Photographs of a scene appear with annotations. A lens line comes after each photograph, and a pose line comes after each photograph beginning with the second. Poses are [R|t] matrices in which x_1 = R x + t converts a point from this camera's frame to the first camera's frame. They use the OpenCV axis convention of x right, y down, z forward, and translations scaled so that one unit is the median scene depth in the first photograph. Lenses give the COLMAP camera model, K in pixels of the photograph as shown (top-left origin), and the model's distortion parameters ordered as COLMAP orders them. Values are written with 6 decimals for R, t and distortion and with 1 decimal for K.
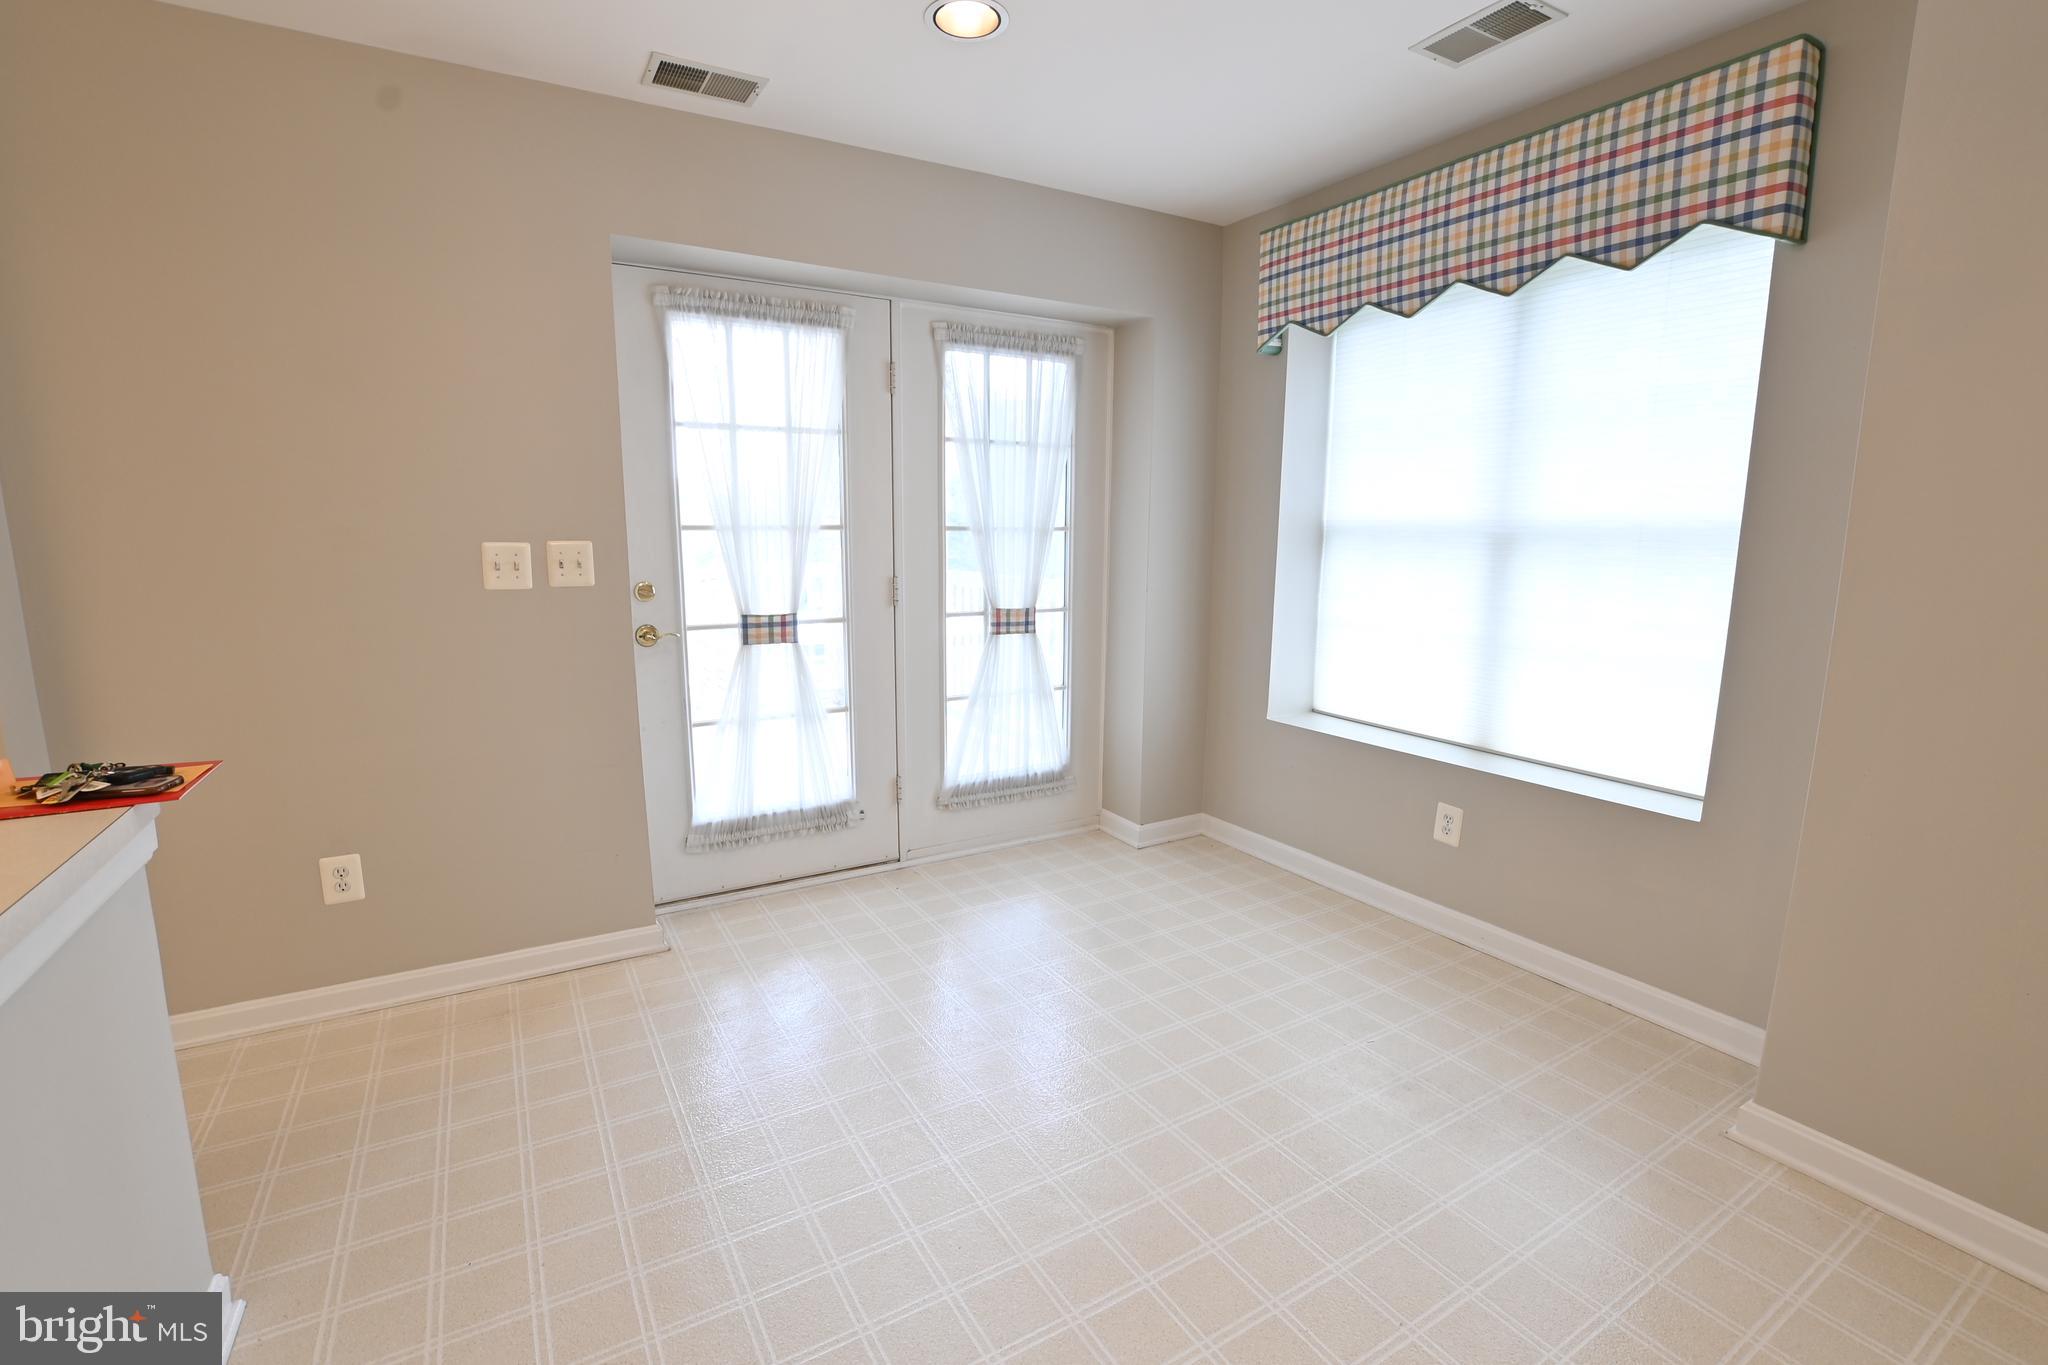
lens RADIAL K [[914.5, 0, 1024.0], [0, 914.5, 682.5], [0, 0, 1]] dist [-0.035206, 0.009492]
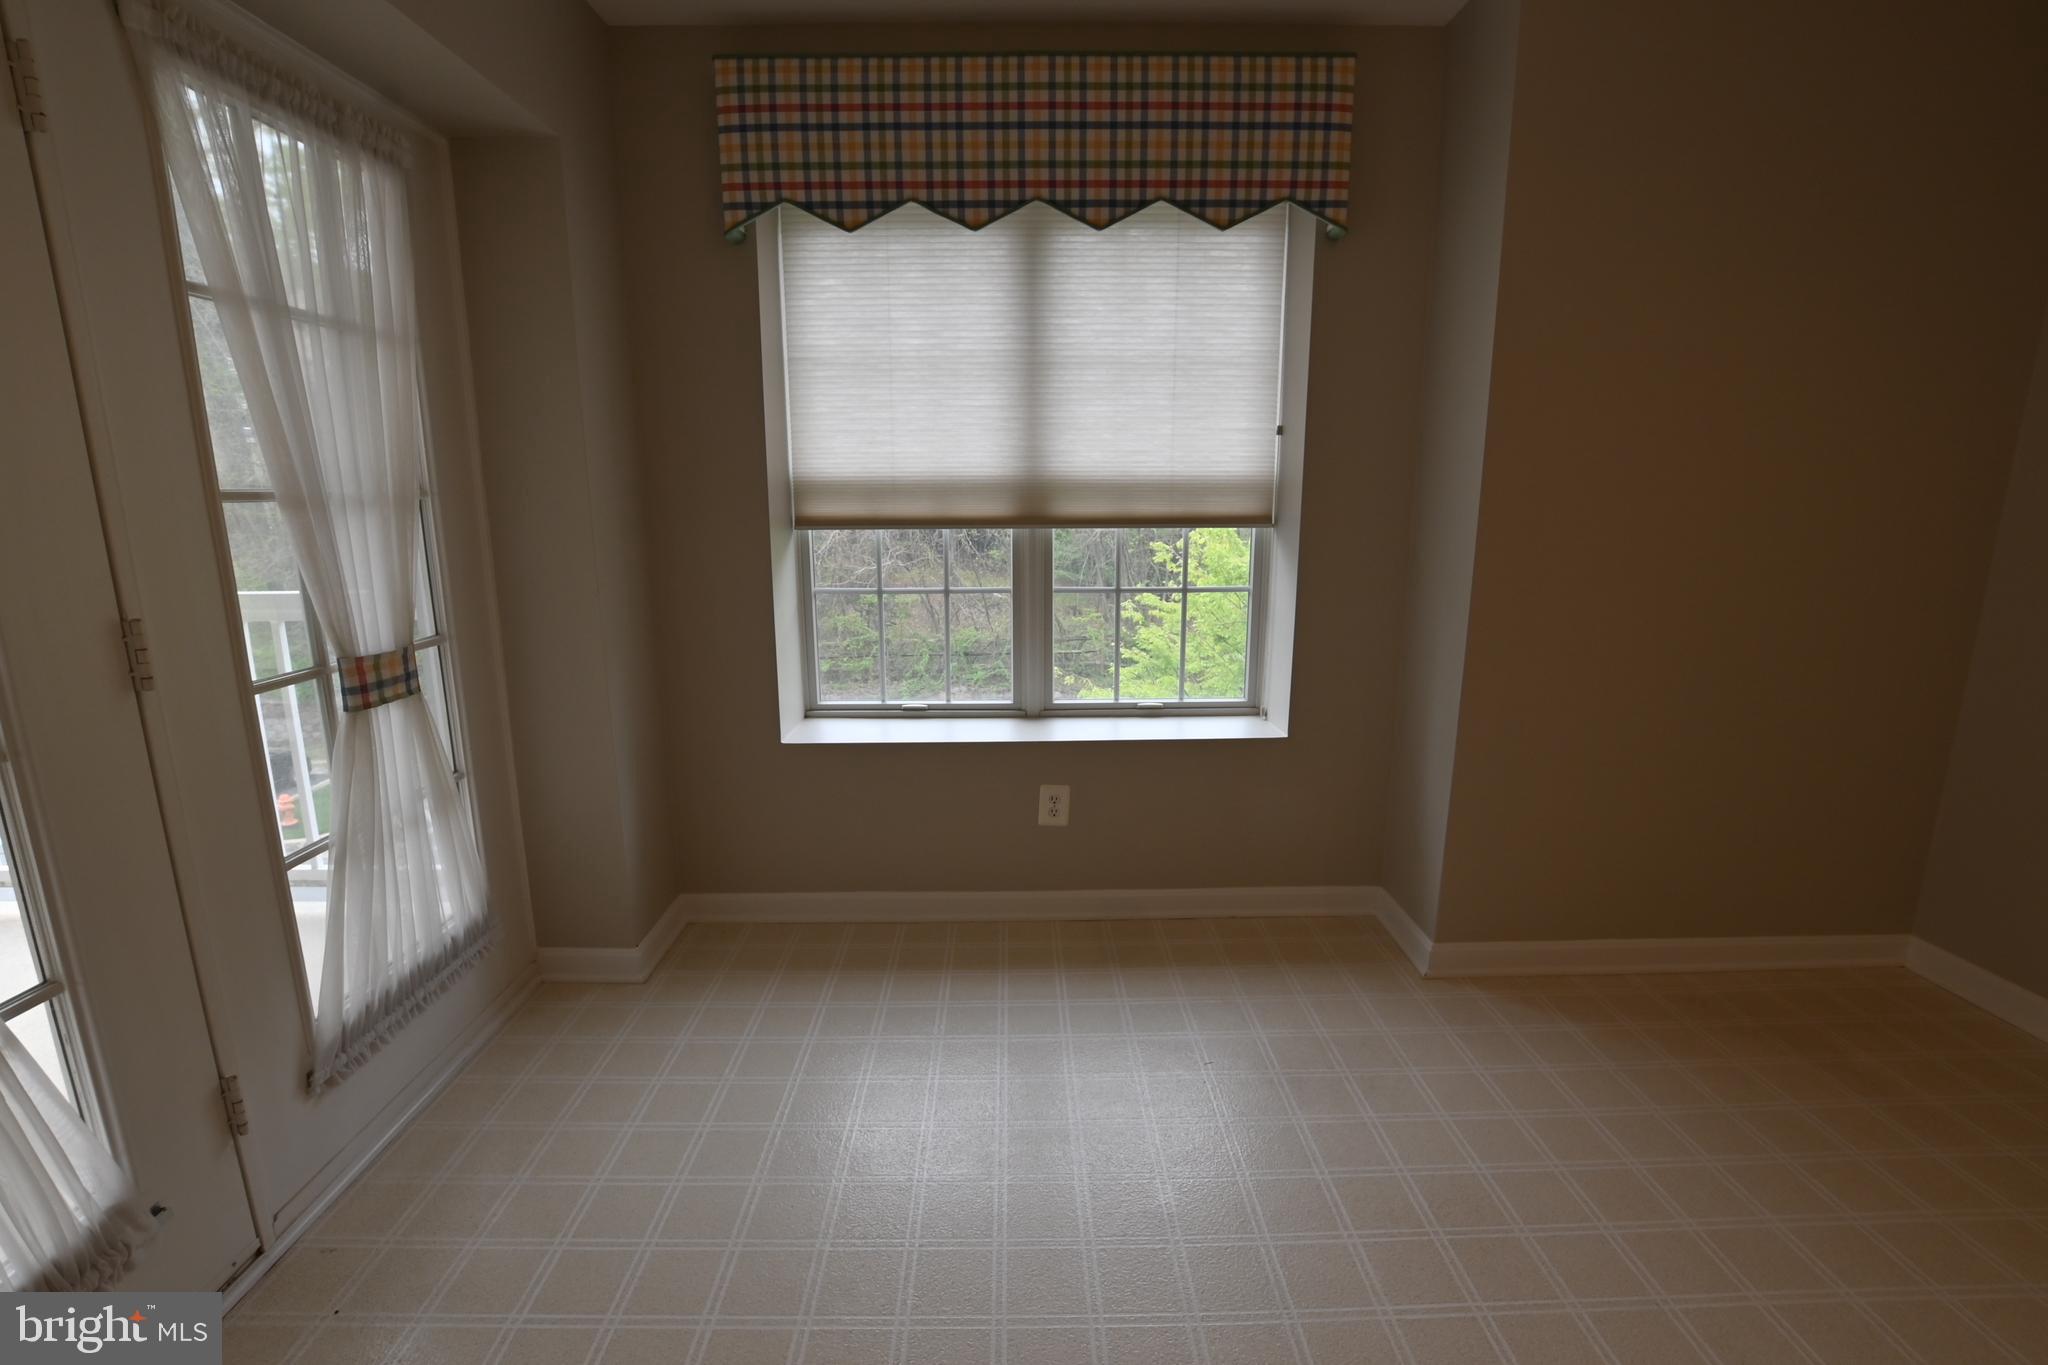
lens RADIAL K [[914.2, 0, 1028.0], [0, 914.2, 682.3], [0, 0, 1]] dist [-0.033414, 0.008354]
pose [[0.502628, -0.185909, 0.844277, -0.279958], [0.150665, 0.980496, 0.126208, -0.080062], [-0.851273, 0.063767, 0.520835, 0.468527]]
